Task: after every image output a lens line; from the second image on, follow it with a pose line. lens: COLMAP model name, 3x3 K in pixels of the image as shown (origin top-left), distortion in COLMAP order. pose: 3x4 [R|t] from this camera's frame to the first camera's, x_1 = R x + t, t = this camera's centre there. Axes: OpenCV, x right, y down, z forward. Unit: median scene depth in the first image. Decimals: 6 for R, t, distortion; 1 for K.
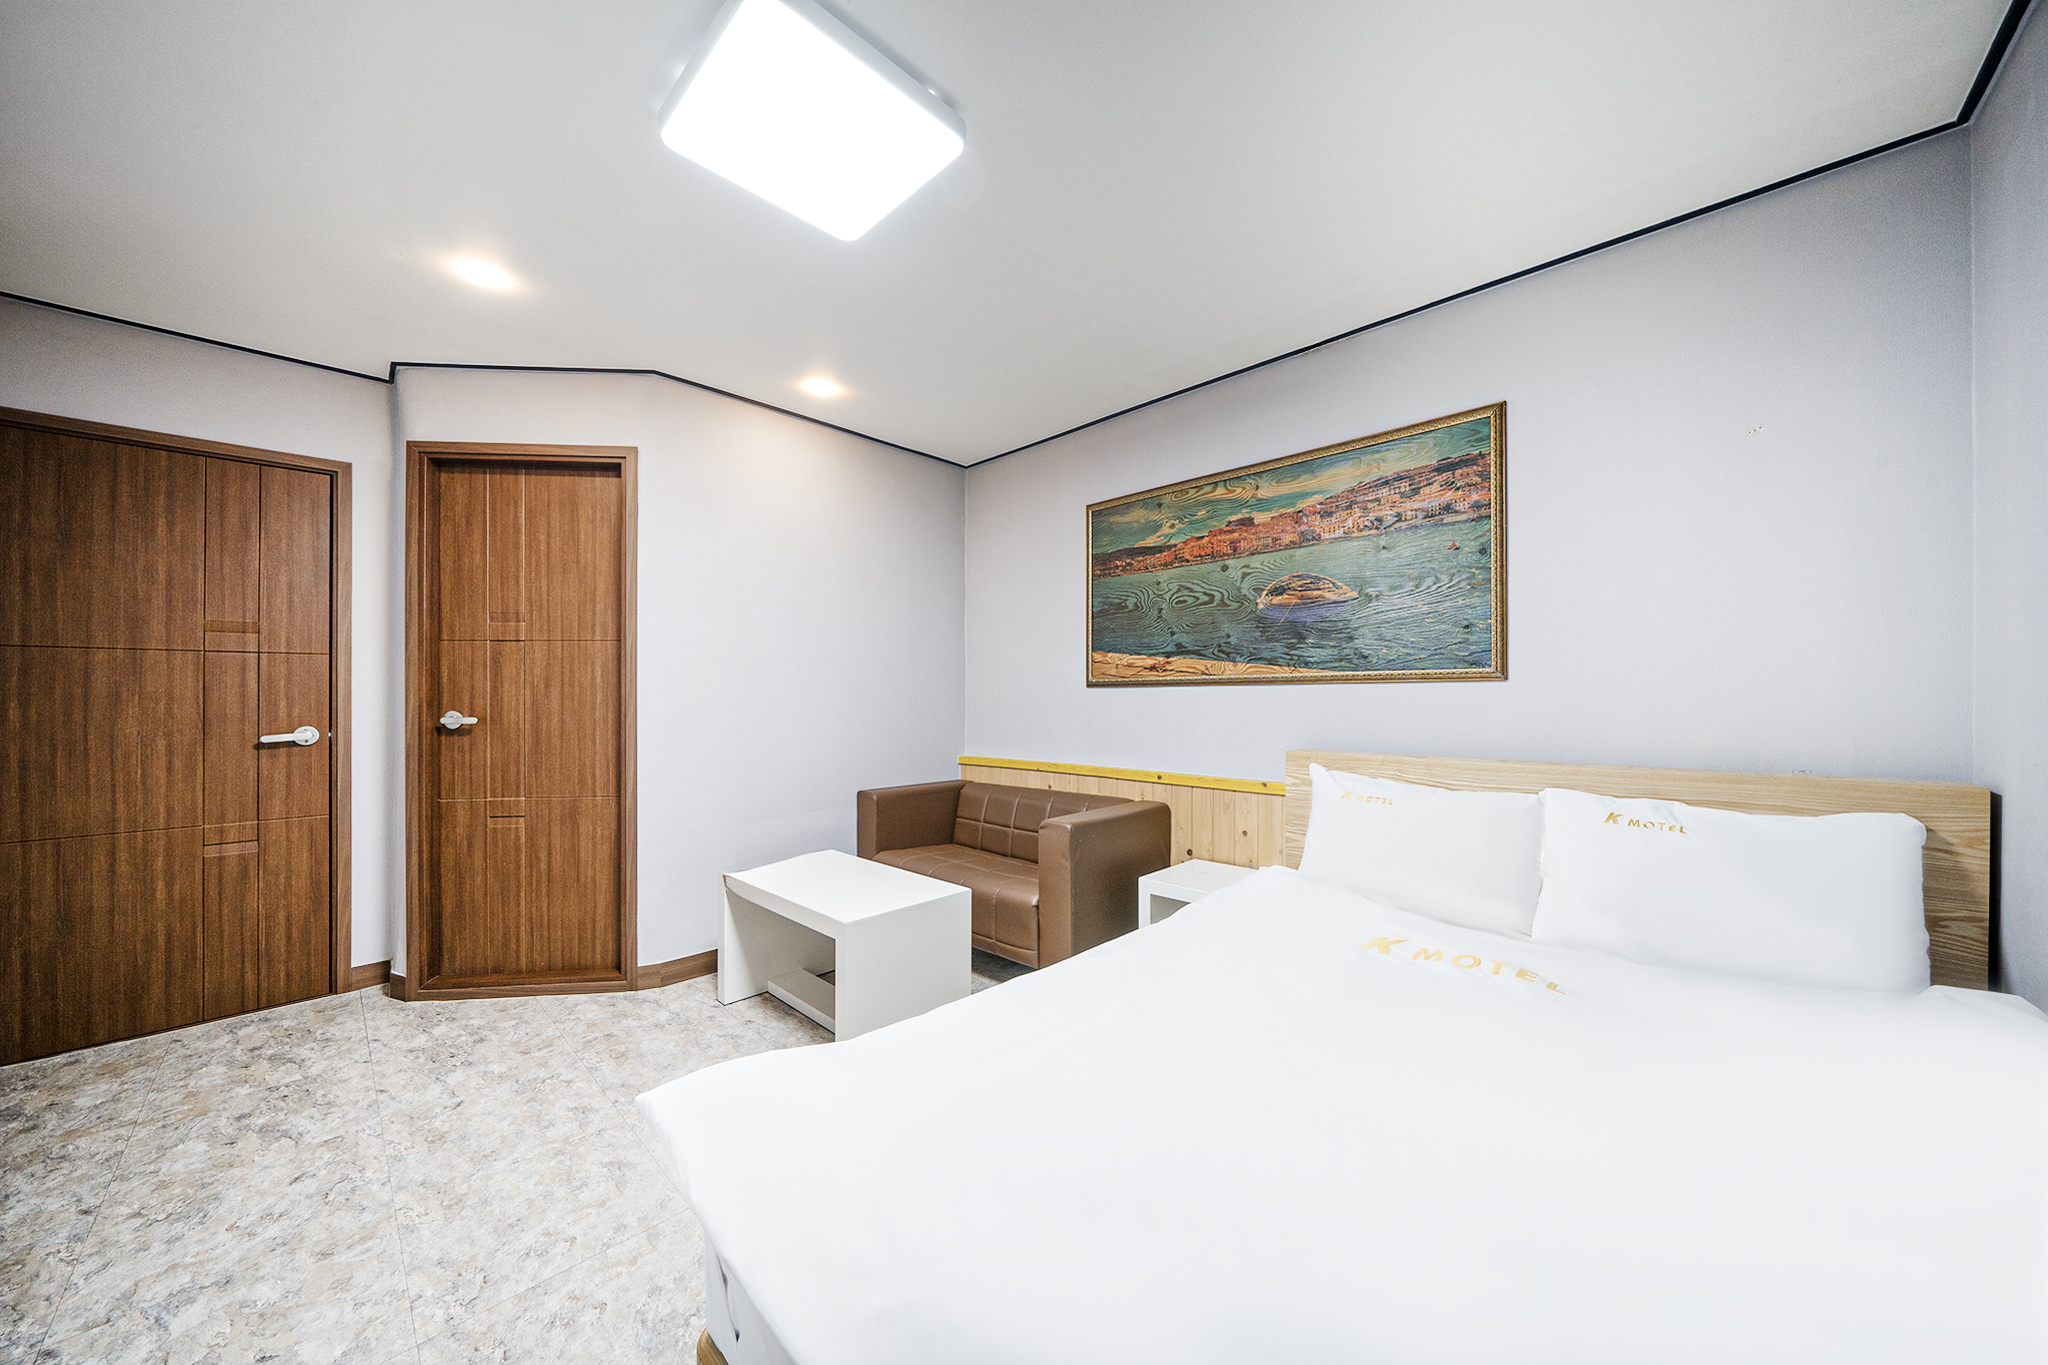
lens RADIAL K [[711.2, 0, 1023.7], [0, 711.2, 692.5], [0, 0, 1]] dist [-0.001463, 0.000093]
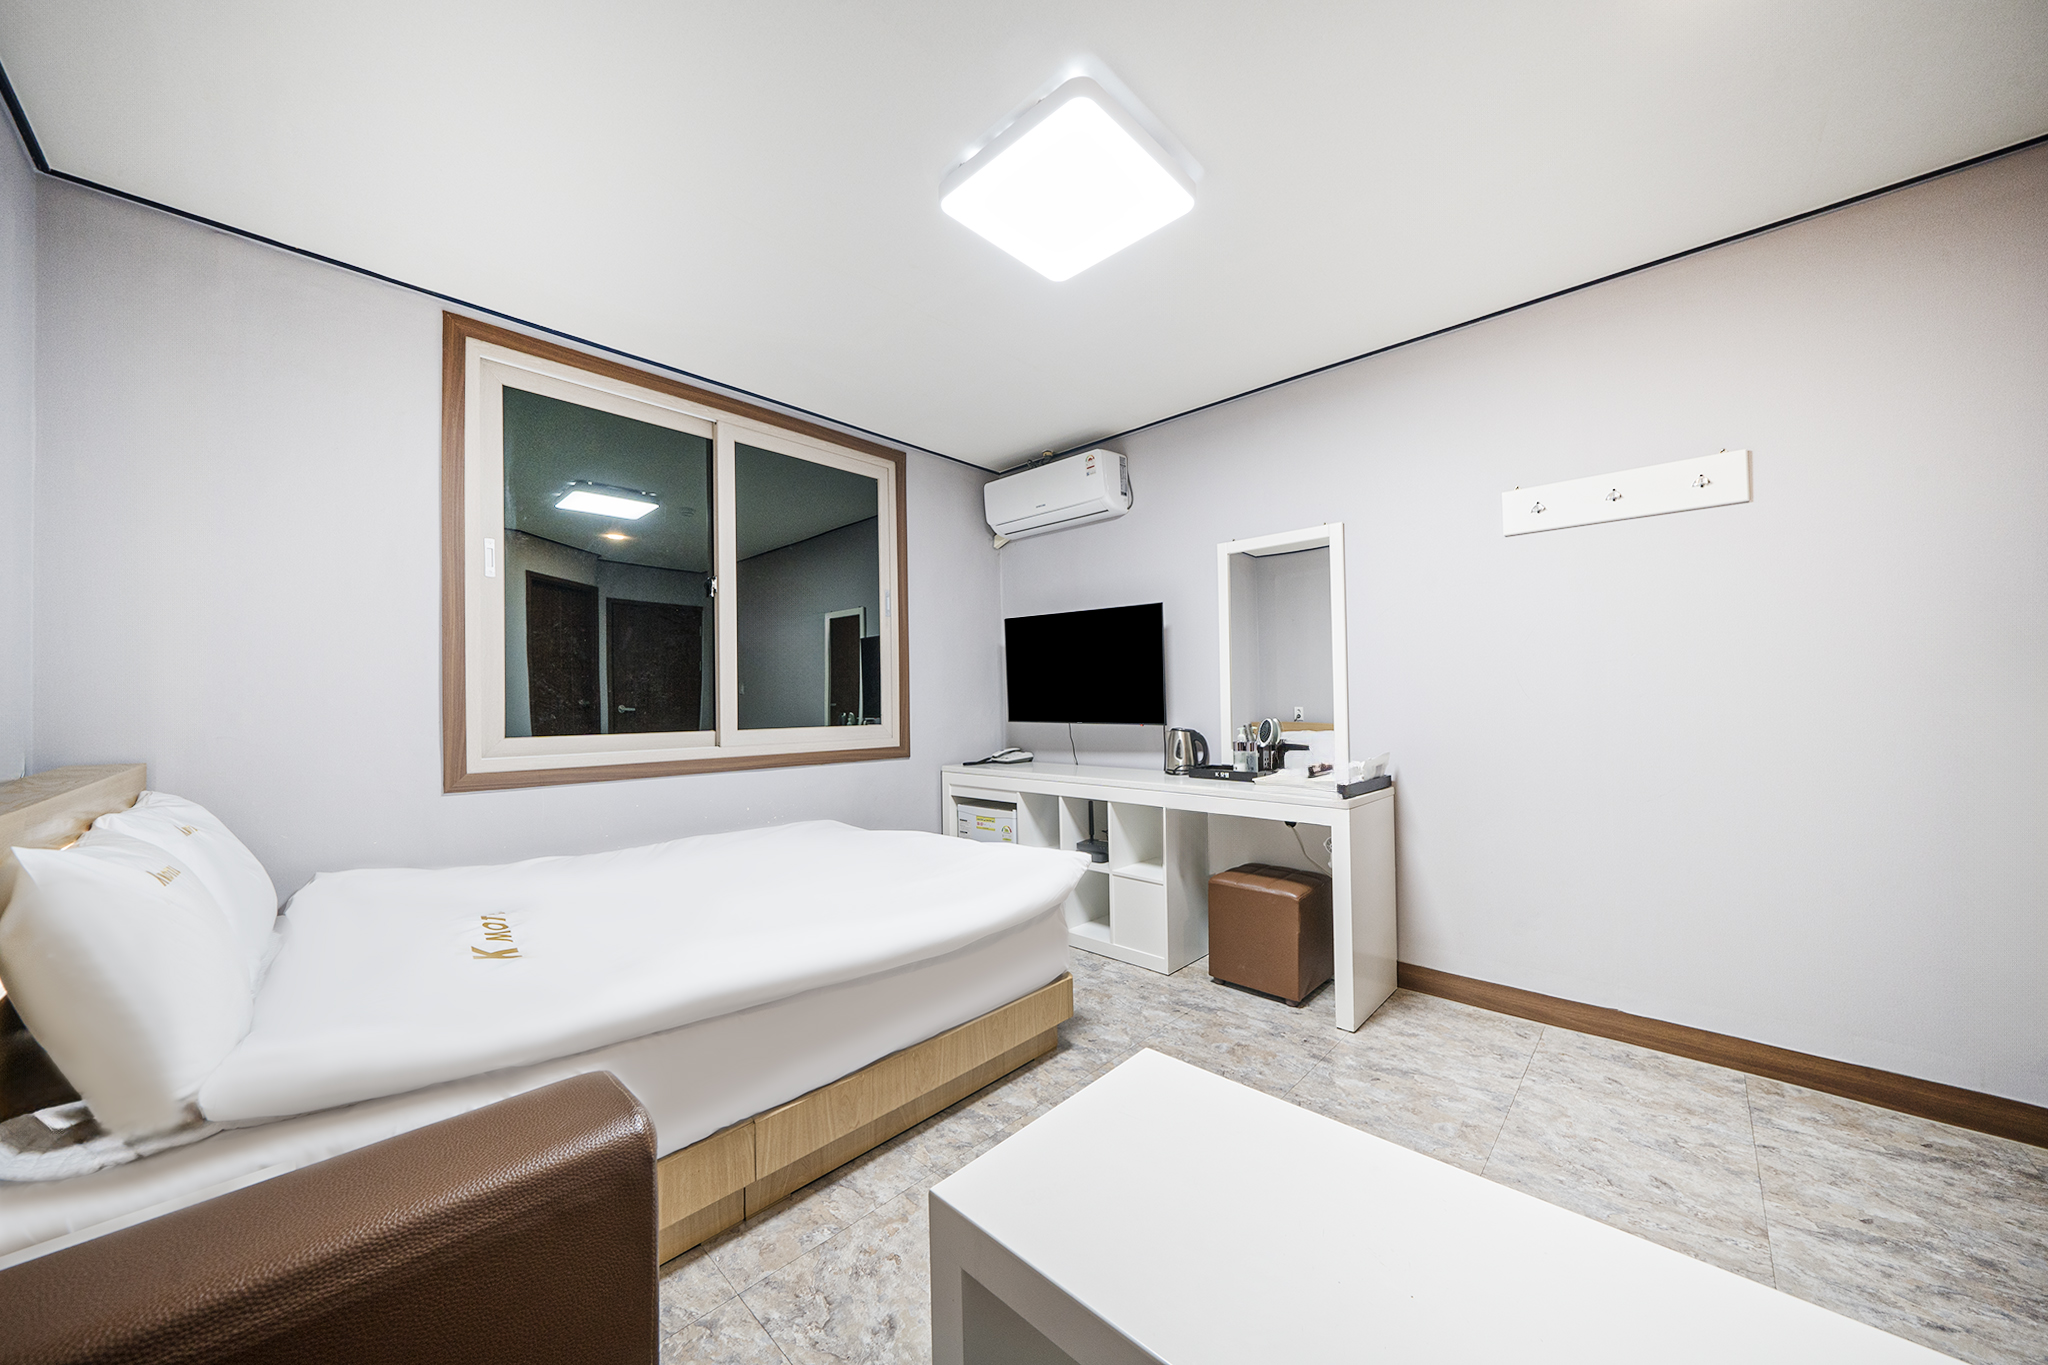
lens RADIAL K [[711.2, 0, 1016.3], [0, 711.2, 690.4], [0, 0, 1]] dist [-0.001463, 0.000093]
pose [[-0.999867, 0.010609, -0.012394, -0.097296], [0.010816, 0.999802, -0.016707, 0.022826], [0.012215, -0.016839, -0.999784, 1.185593]]
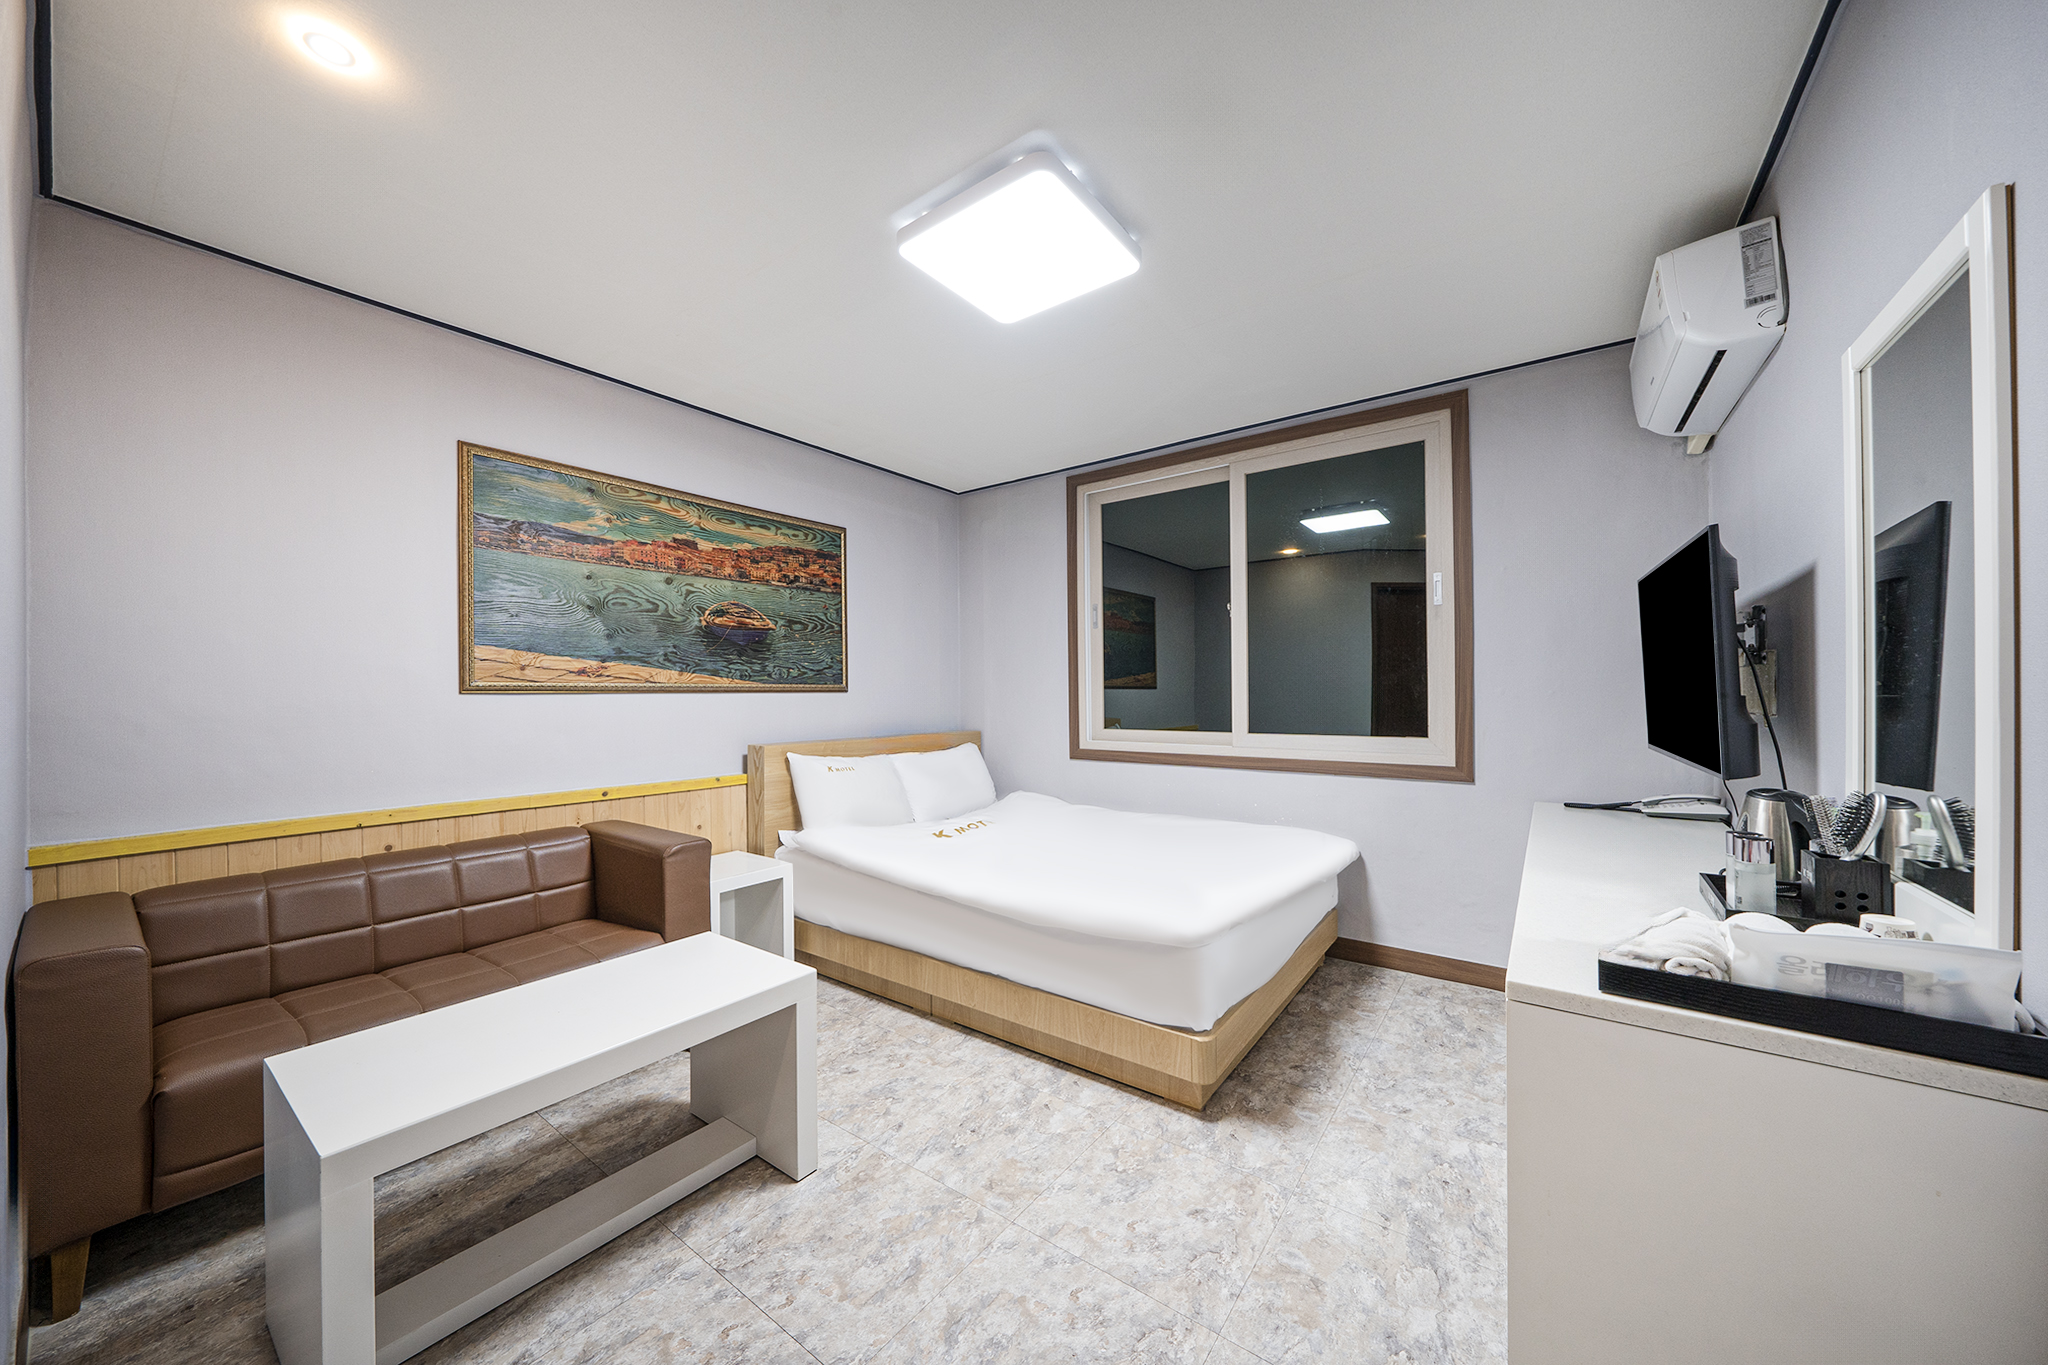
lens RADIAL K [[711.2, 0, 1014.3], [0, 711.2, 692.3], [0, 0, 1]] dist [-0.001463, 0.000093]
pose [[-0.131736, 0.007146, 0.991259, -0.837592], [0.003020, 0.999972, -0.006808, -0.002372], [-0.991280, 0.002096, -0.131754, 0.648686]]
